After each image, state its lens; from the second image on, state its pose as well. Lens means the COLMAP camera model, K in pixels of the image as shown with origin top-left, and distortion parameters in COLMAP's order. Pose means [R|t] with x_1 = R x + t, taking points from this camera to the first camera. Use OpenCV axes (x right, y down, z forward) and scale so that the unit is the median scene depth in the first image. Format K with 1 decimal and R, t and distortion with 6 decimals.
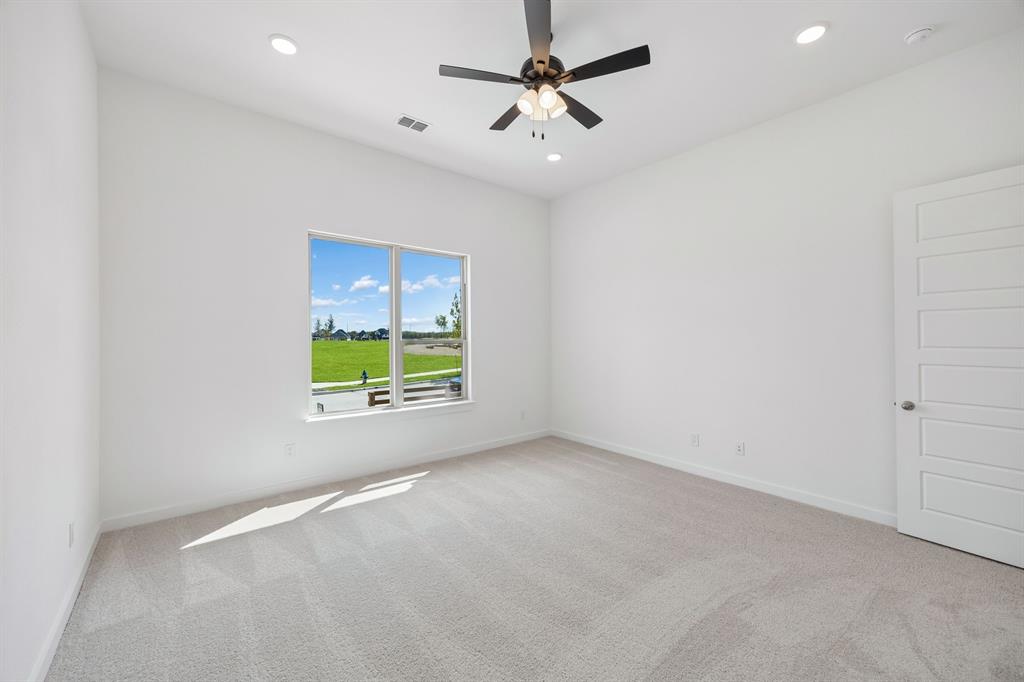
lens RADIAL K [[392.1, 0, 508.9], [0, 392.1, 338.8], [0, 0, 1]] dist [-0.003342, -0.000178]
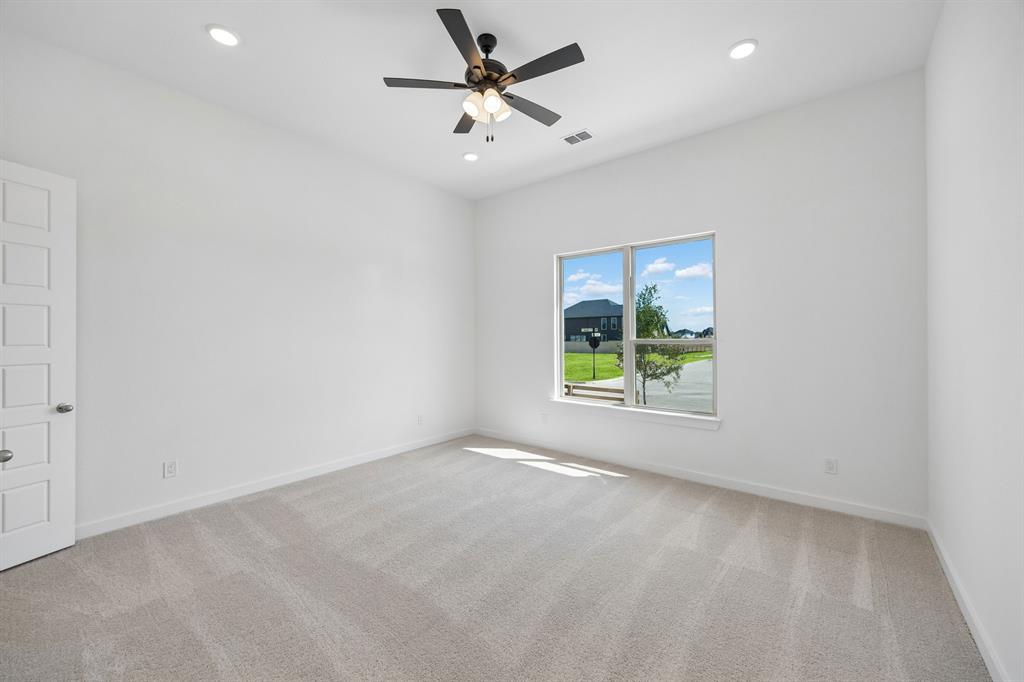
lens RADIAL K [[392.1, 0, 508.9], [0, 392.1, 338.8], [0, 0, 1]] dist [-0.003342, -0.000178]
pose [[0.208896, 0.003568, -0.977931, 0.768149], [0.006842, 0.999964, 0.005110, -0.005948], [0.977914, -0.007758, 0.208864, 0.588981]]
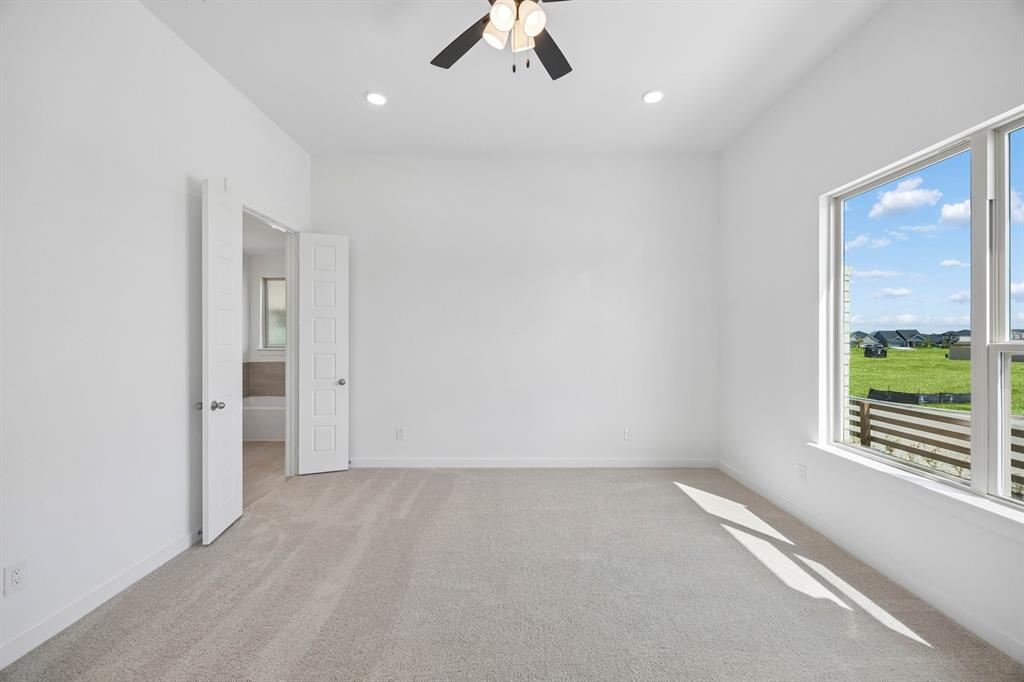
lens RADIAL K [[392.1, 0, 508.9], [0, 392.1, 338.8], [0, 0, 1]] dist [-0.003342, -0.000178]
pose [[-0.623327, 0.004482, -0.781948, 0.485007], [0.005919, 0.999982, 0.001014, -0.004450], [0.781939, -0.003997, -0.623343, 1.029393]]
